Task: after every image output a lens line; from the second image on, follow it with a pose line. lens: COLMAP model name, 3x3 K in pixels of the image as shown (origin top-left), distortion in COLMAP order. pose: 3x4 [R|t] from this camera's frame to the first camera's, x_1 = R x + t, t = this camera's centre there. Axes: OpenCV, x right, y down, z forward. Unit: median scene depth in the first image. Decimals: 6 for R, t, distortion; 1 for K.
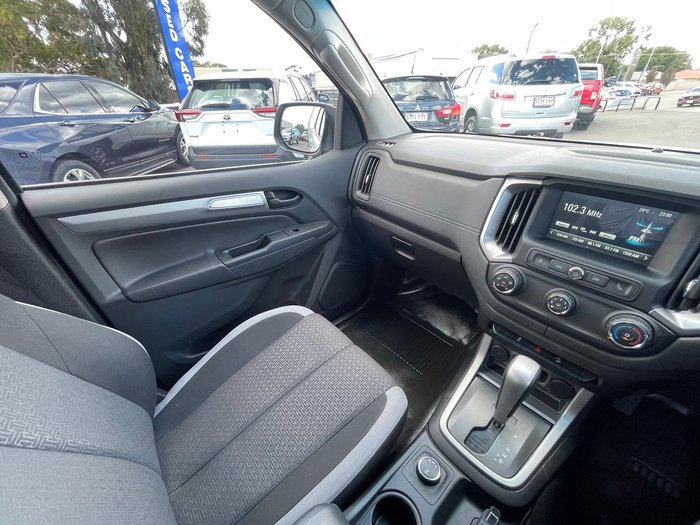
lens RADIAL K [[282.1, 0, 347.0], [0, 282.1, 265.7], [0, 0, 1]] dist [-0.001149, -0.000462]
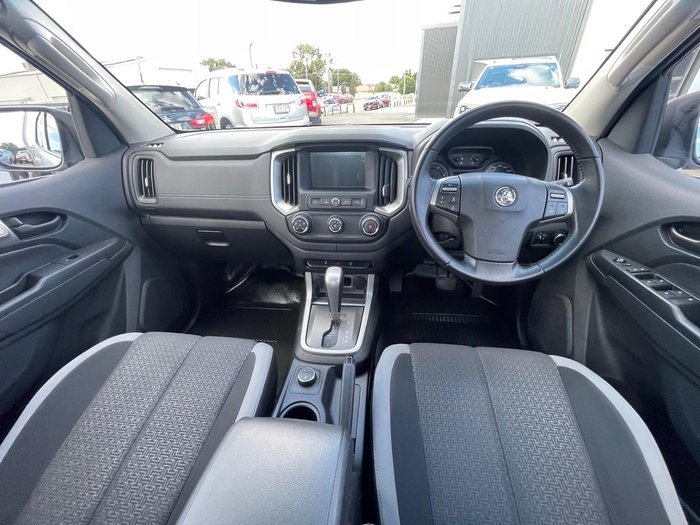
lens RADIAL K [[282.1, 0, 347.0], [0, 282.1, 265.7], [0, 0, 1]] dist [-0.001149, -0.000462]
pose [[0.737662, -0.350982, 0.576772, -0.075334], [0.369227, 0.924911, 0.090611, 0.118115], [-0.565266, 0.146119, 0.811864, -0.117913]]
